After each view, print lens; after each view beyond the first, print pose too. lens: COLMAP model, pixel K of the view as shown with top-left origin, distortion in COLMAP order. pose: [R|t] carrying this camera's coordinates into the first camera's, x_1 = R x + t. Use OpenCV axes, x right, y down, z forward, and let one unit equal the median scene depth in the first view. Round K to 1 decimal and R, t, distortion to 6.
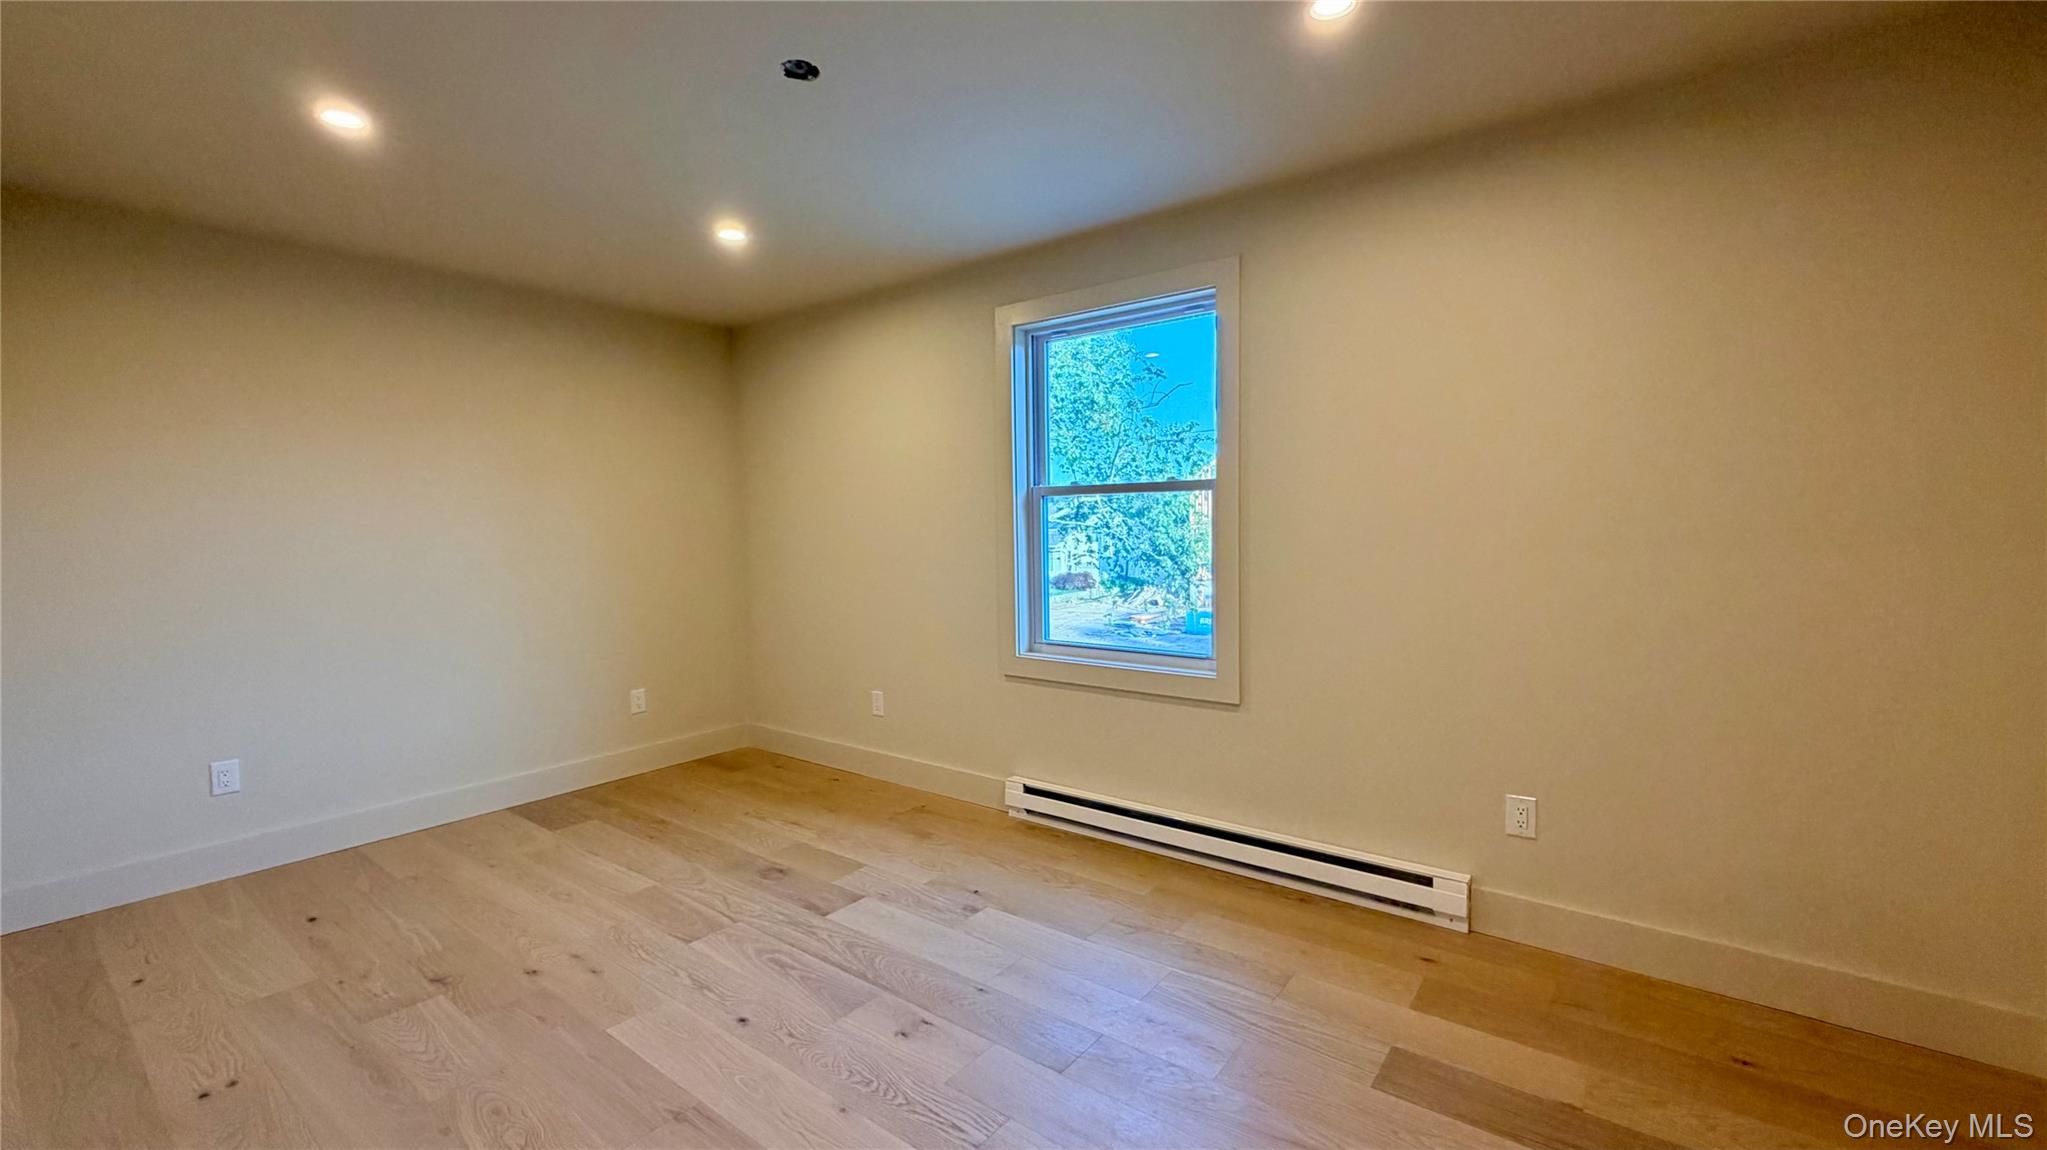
lens RADIAL K [[823.9, 0, 1019.5], [0, 823.9, 576.3], [0, 0, 1]] dist [0.001589, 0.000156]
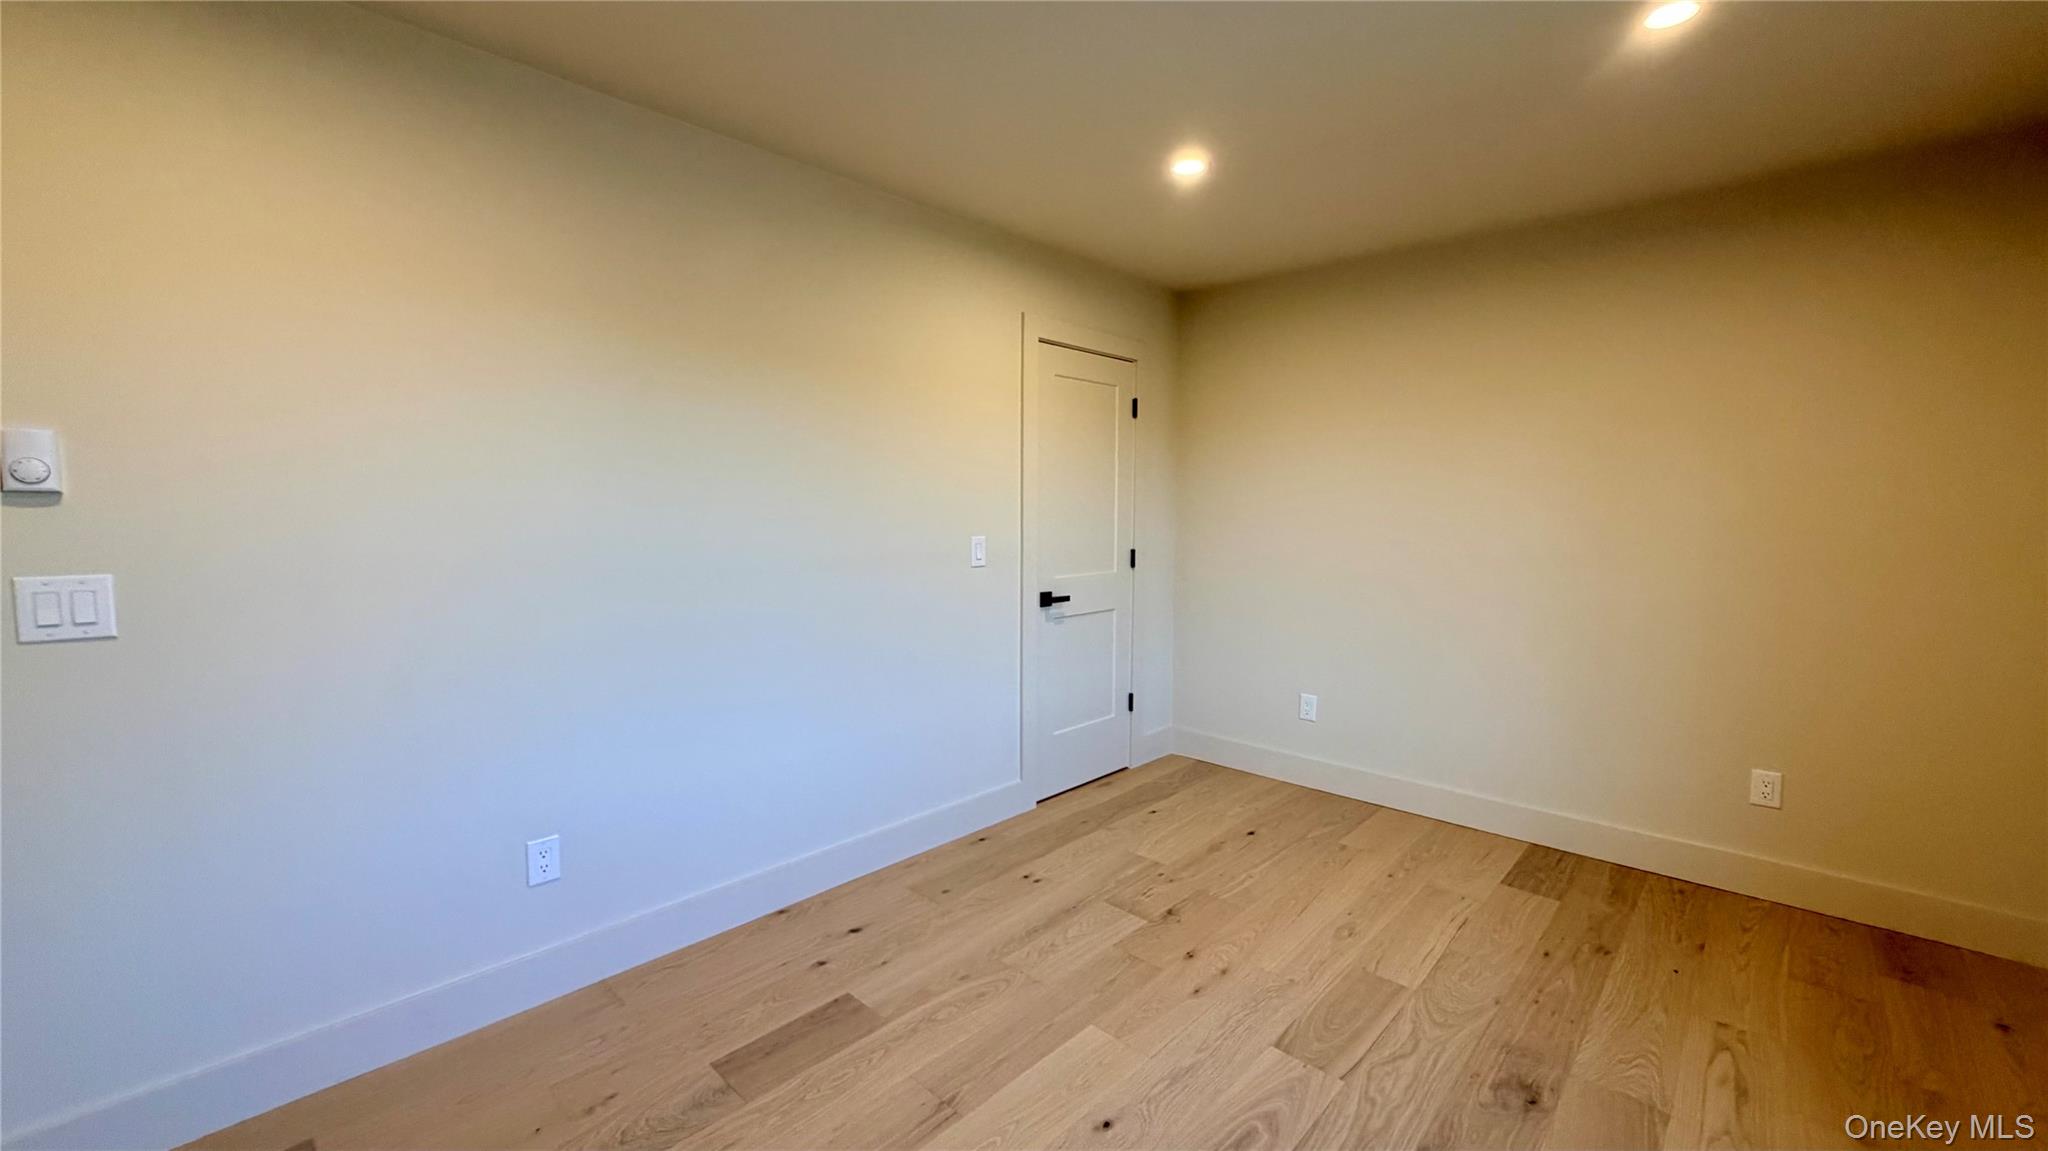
lens RADIAL K [[824.3, 0, 1020.0], [0, 824.3, 576.8], [0, 0, 1]] dist [0.001589, 0.000156]
pose [[-0.087545, 0.101045, -0.991023, 0.290967], [-0.070994, 0.991680, 0.107383, -0.053556], [0.993628, 0.079757, -0.079643, 0.650395]]
